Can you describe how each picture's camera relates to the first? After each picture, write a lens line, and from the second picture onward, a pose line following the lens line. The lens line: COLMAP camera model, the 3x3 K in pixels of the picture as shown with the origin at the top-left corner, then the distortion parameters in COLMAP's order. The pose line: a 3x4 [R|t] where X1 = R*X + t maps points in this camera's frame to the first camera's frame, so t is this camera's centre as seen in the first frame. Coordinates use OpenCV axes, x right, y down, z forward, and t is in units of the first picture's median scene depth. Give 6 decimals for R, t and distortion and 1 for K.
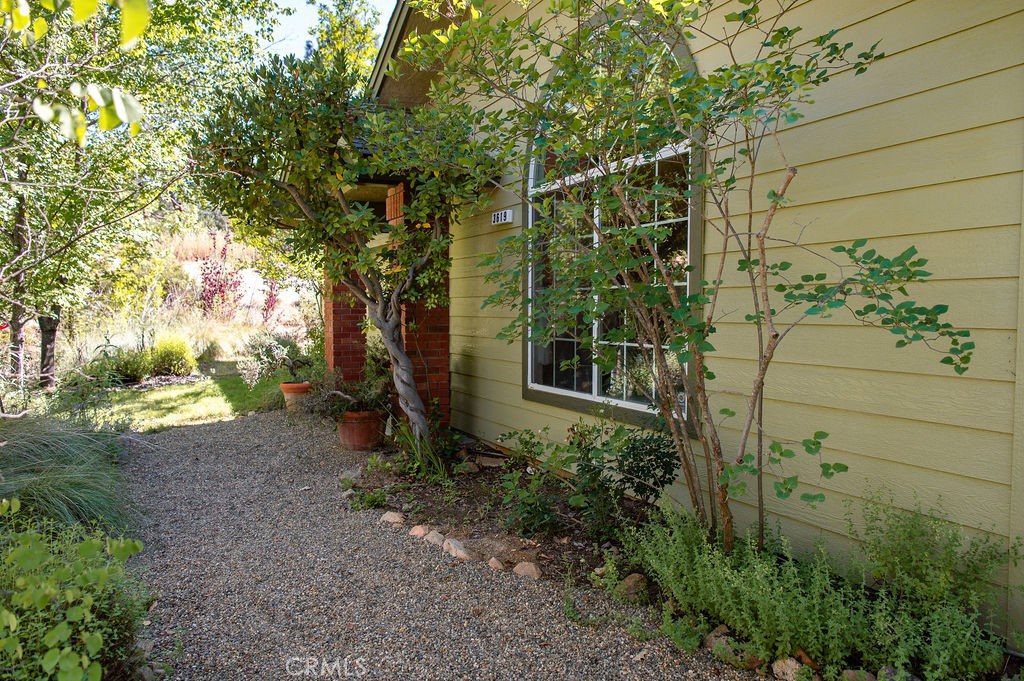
lens RADIAL K [[720.0, 0, 512.0], [0, 720.0, 340.5], [0, 0, 1]] dist [-0.001295, 0.002181]
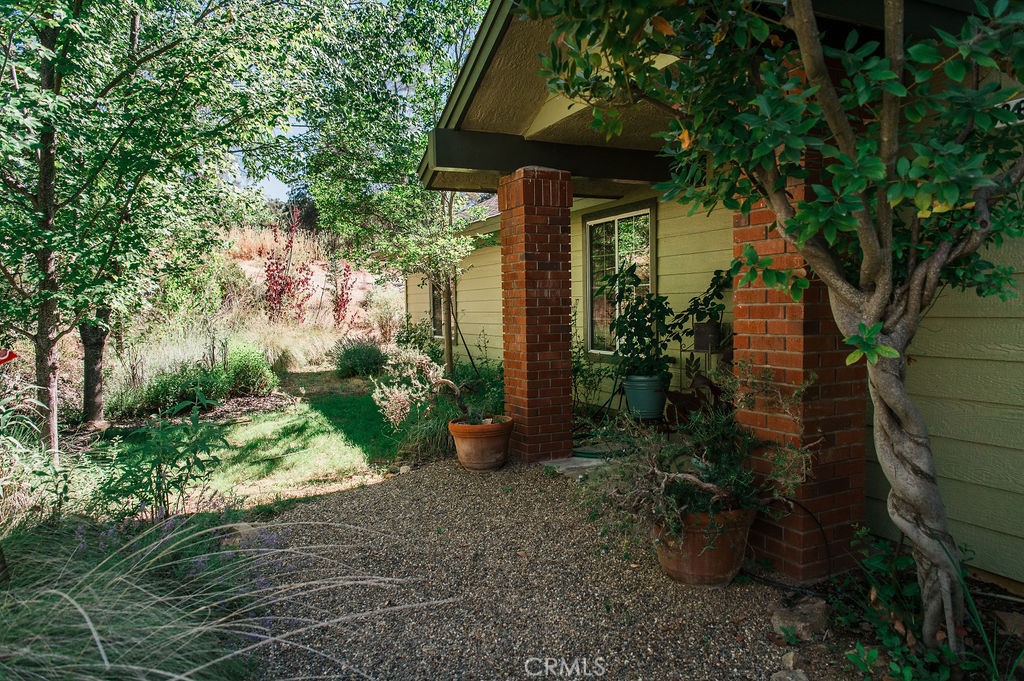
lens RADIAL K [[696.0, 0, 512.0], [0, 696.0, 340.5], [0, 0, 1]] dist [0.015043, -0.001407]
pose [[0.999459, -0.016238, -0.028600, -0.194528], [0.016395, 0.999852, 0.005259, -0.013987], [0.028510, -0.005725, 0.999577, 0.295239]]
